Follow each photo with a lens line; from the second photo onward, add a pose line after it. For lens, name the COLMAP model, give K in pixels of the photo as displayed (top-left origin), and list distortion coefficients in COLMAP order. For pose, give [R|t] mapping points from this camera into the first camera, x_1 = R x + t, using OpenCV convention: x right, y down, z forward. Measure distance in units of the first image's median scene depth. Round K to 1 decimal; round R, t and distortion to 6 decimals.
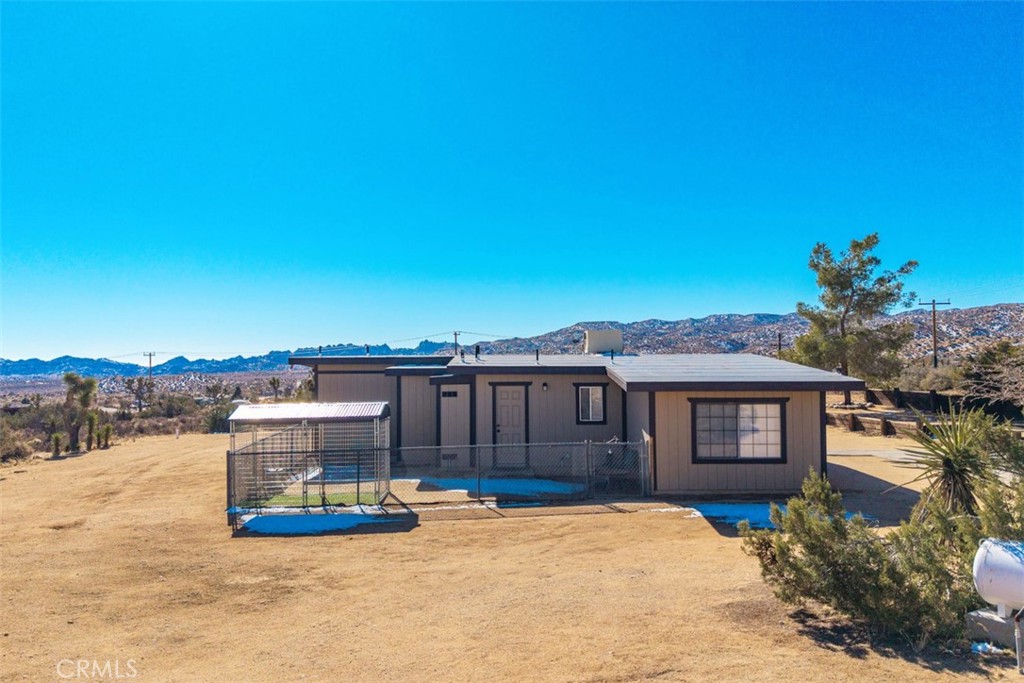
lens RADIAL K [[808.1, 0, 506.6], [0, 808.1, 337.8], [0, 0, 1]] dist [0.034366, -0.037532]
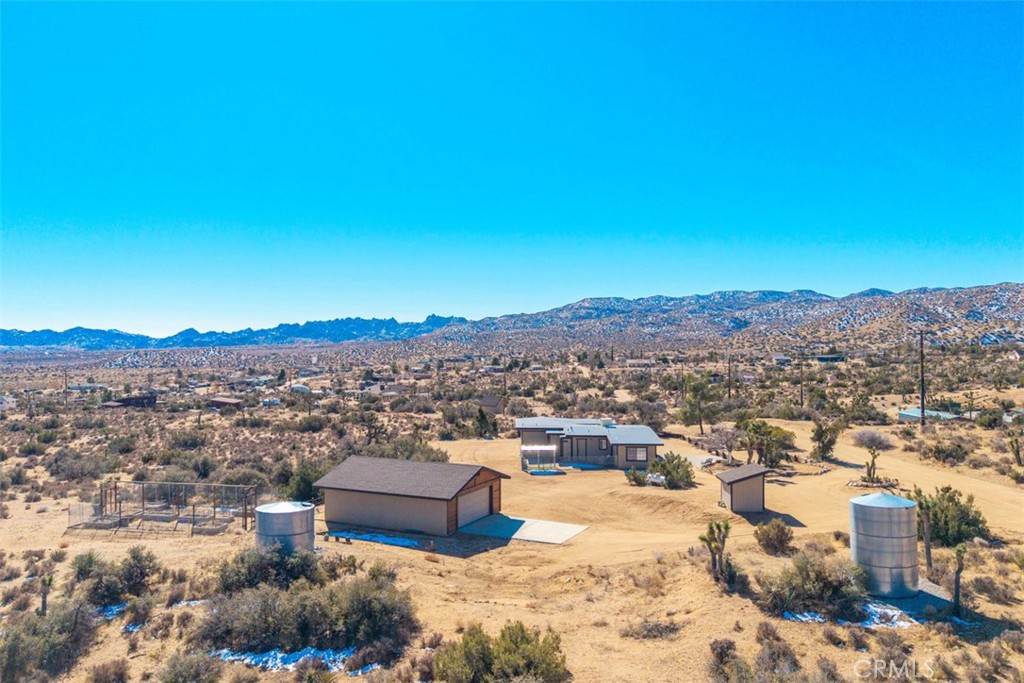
lens RADIAL K [[808.1, 0, 508.0], [0, 808.1, 340.1], [0, 0, 1]] dist [0.034366, -0.037532]
pose [[0.999959, 0.007518, -0.005072, -0.322109], [-0.007331, 0.999326, 0.035959, -0.532799], [0.005339, -0.035921, 0.999340, -2.738873]]
